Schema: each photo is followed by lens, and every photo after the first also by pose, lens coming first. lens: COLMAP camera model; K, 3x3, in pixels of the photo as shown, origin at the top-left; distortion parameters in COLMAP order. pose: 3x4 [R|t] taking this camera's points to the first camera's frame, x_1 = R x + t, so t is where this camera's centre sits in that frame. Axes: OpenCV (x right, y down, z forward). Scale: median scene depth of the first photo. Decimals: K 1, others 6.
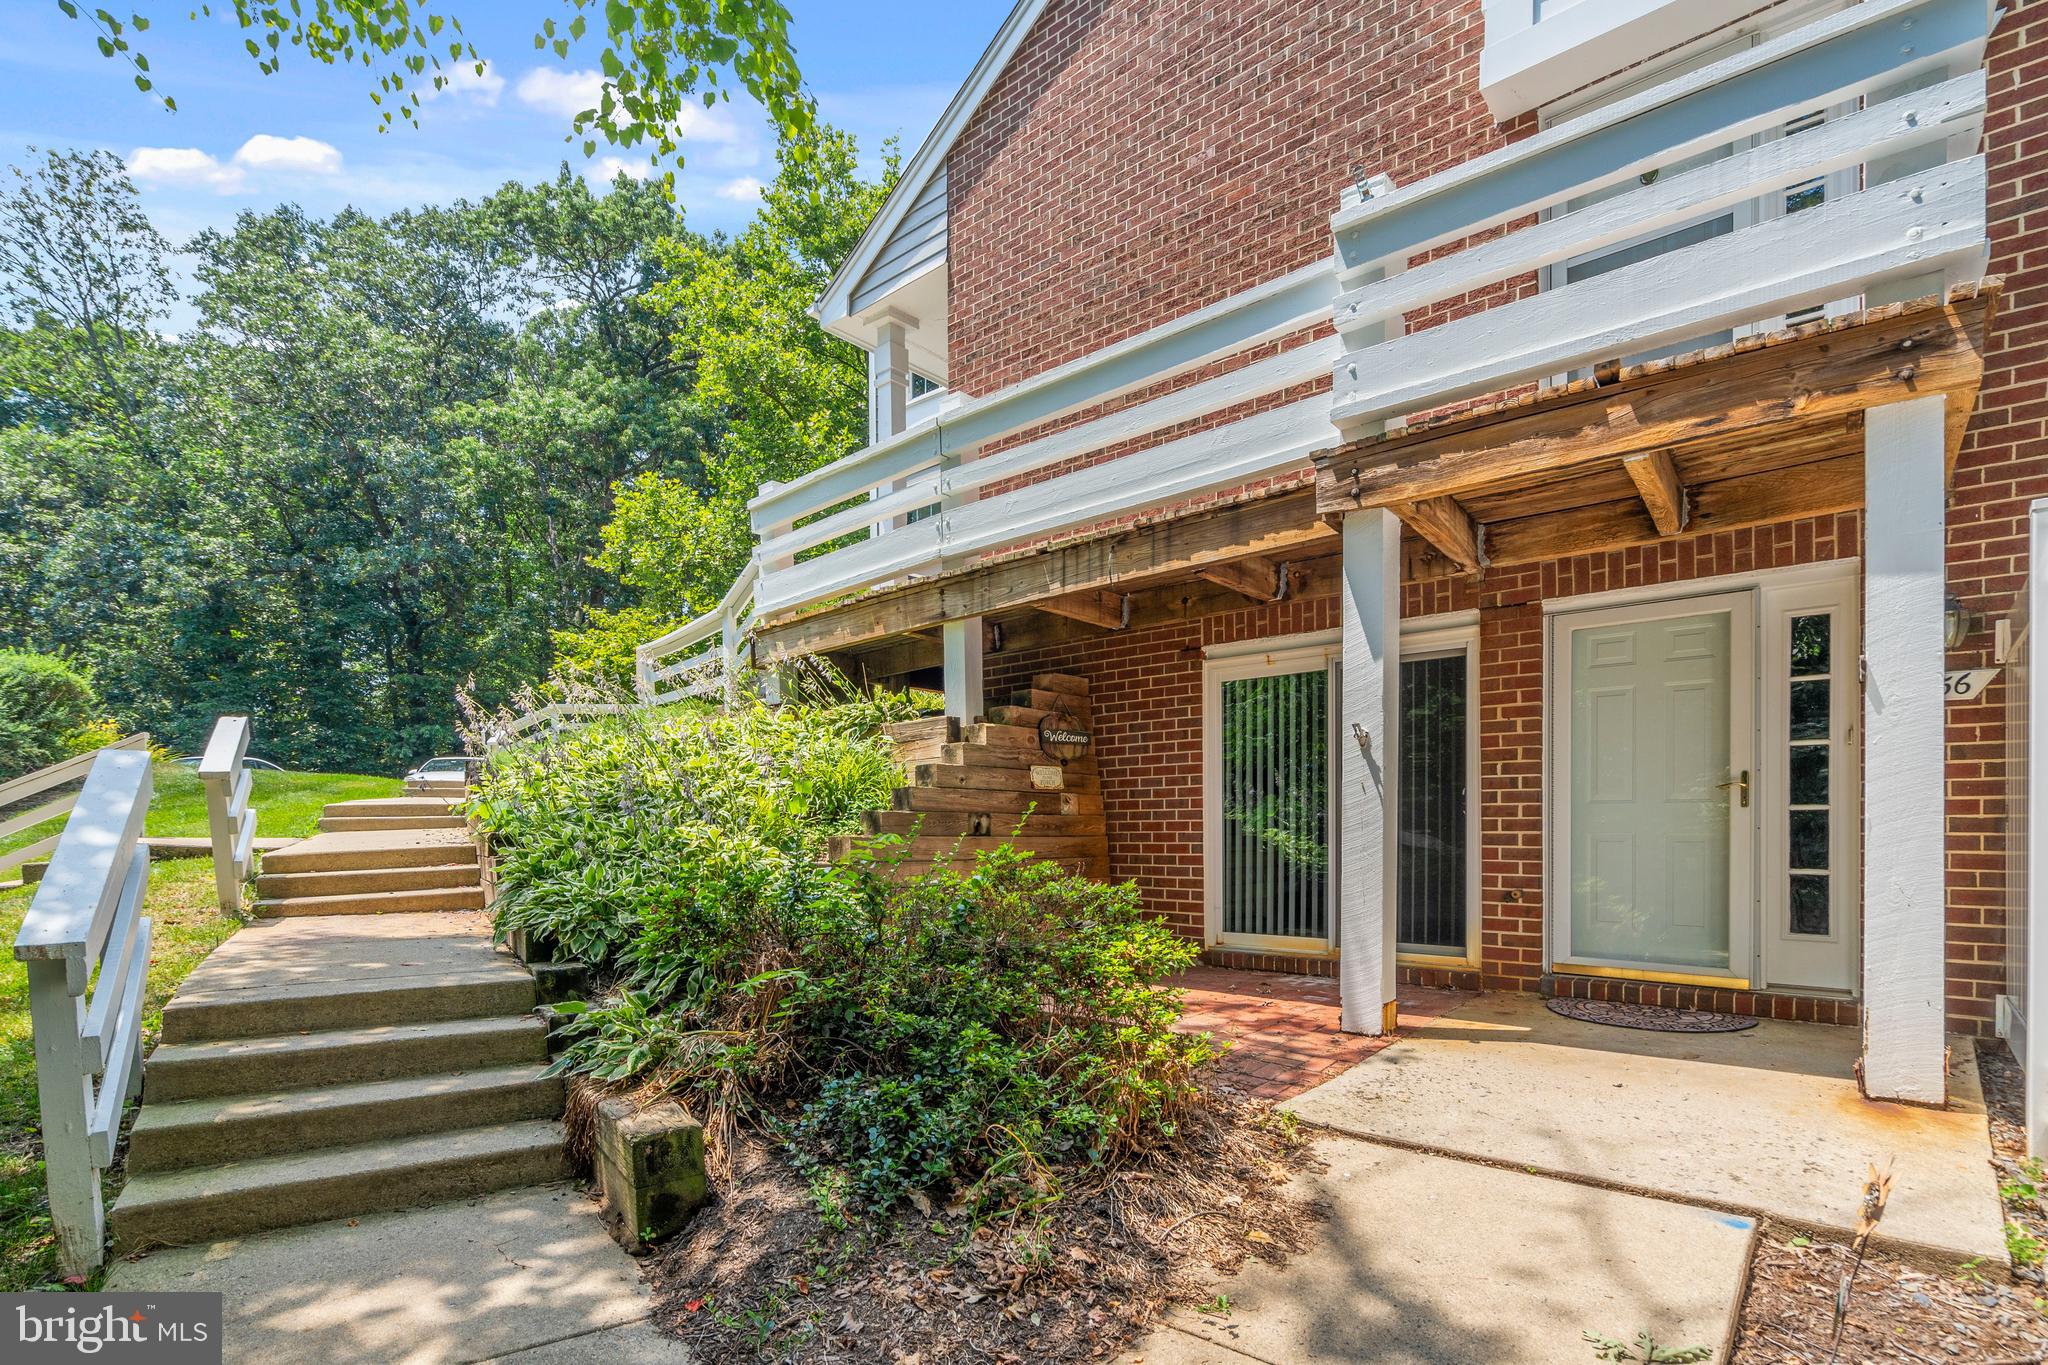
lens RADIAL K [[931.8, 0, 1024.7], [0, 931.8, 827.2], [0, 0, 1]] dist [0.000171, 0.000043]
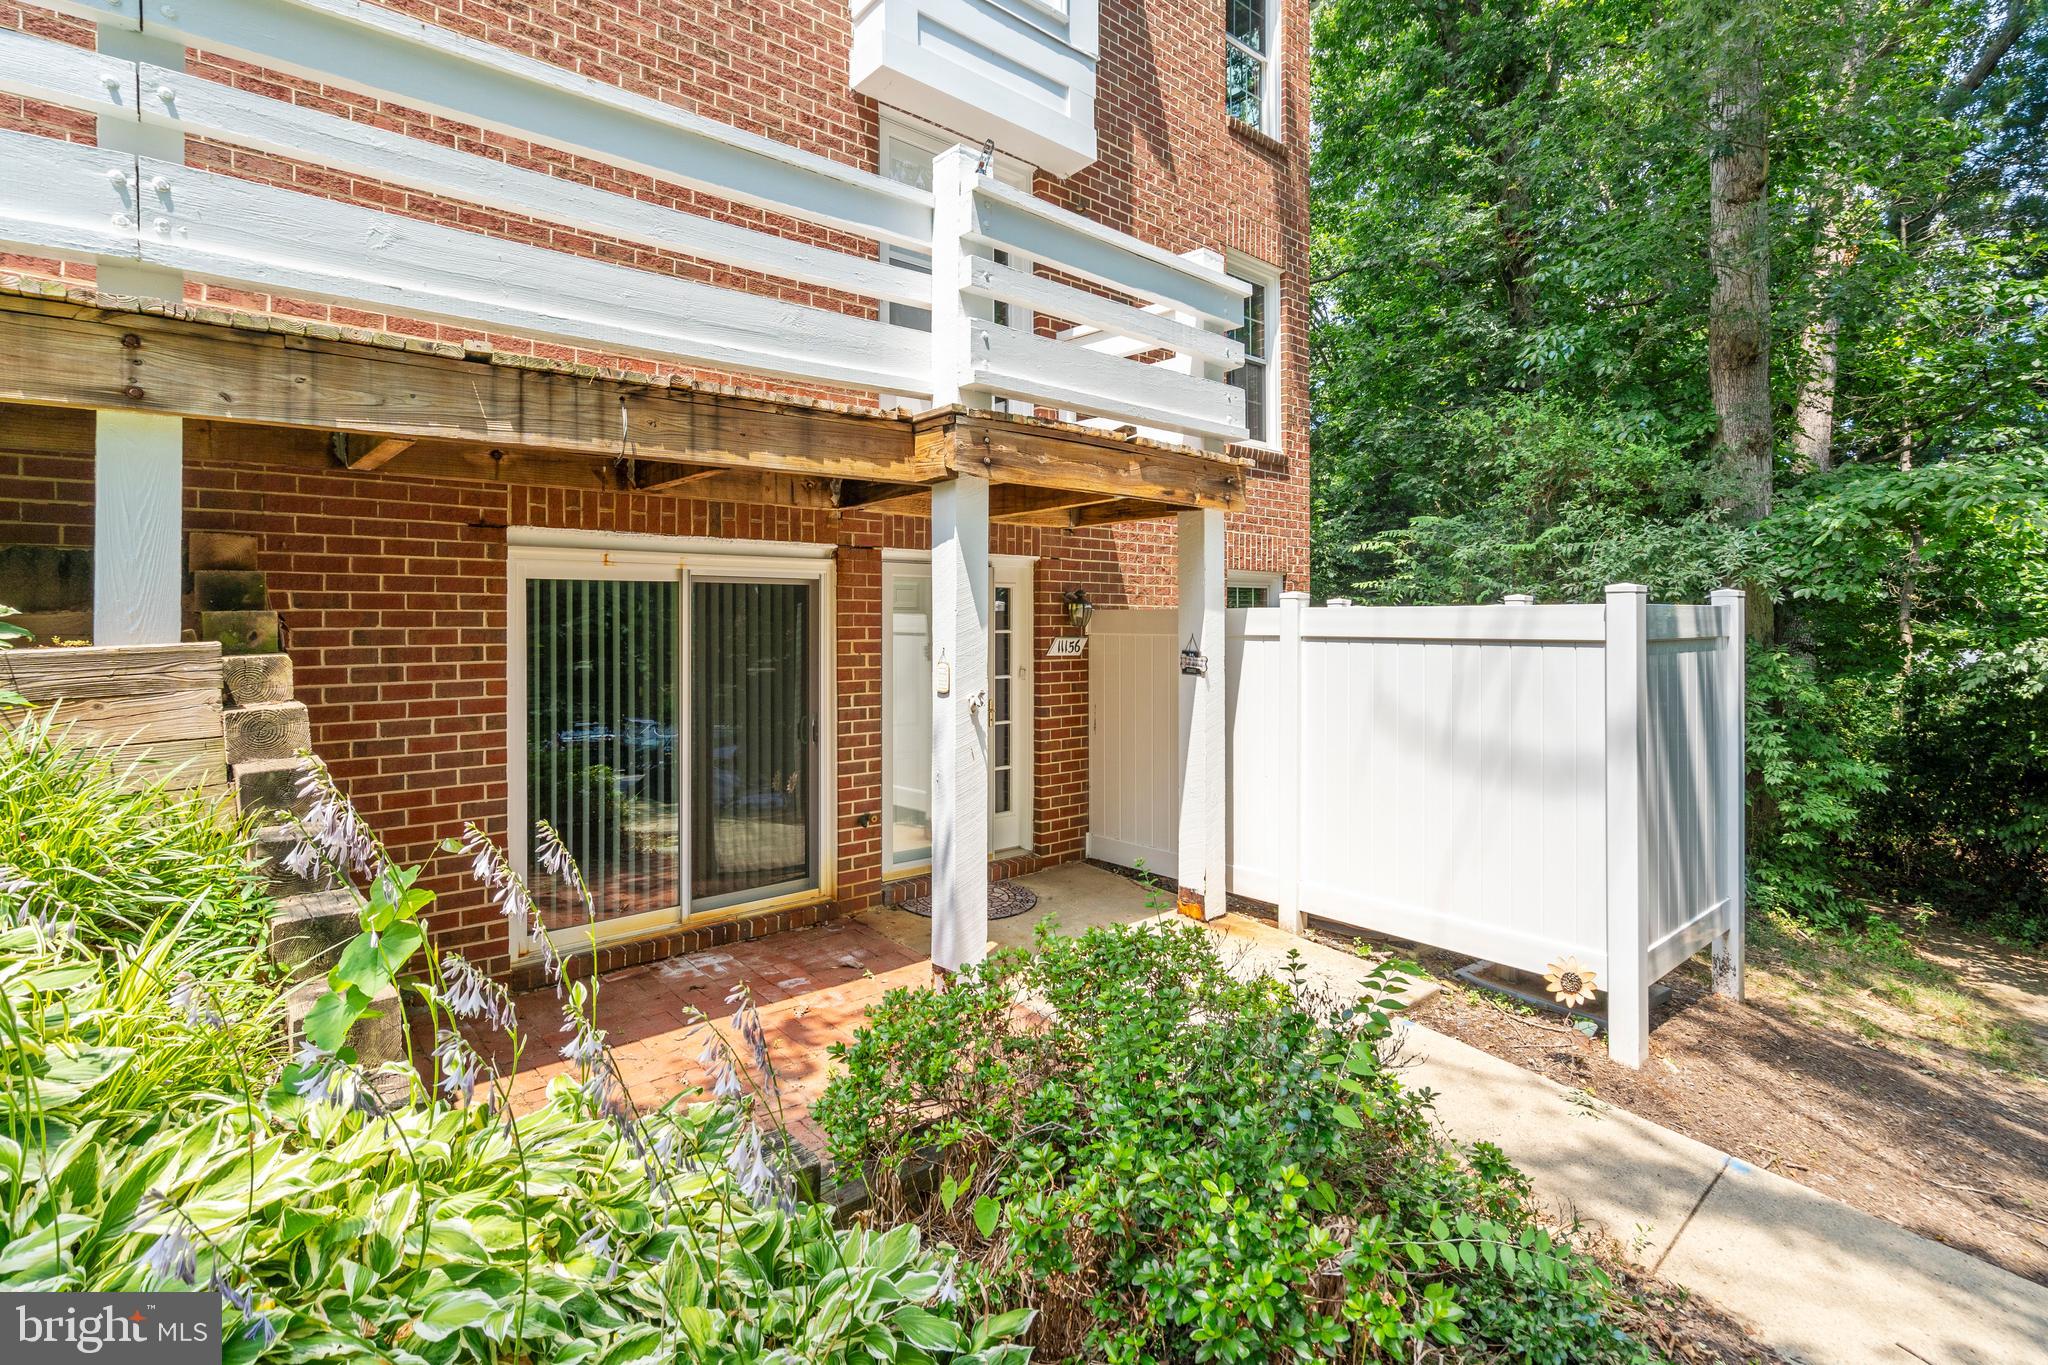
lens RADIAL K [[945.9, 0, 1024.7], [0, 945.9, 632.7], [0, 0, 1]] dist [-0.000923, -0.000062]
pose [[0.198280, 0.002531, 0.980142, -0.488557], [0.004429, 0.999984, -0.003478, -0.132703], [-0.980135, 0.005031, 0.198266, 0.588494]]
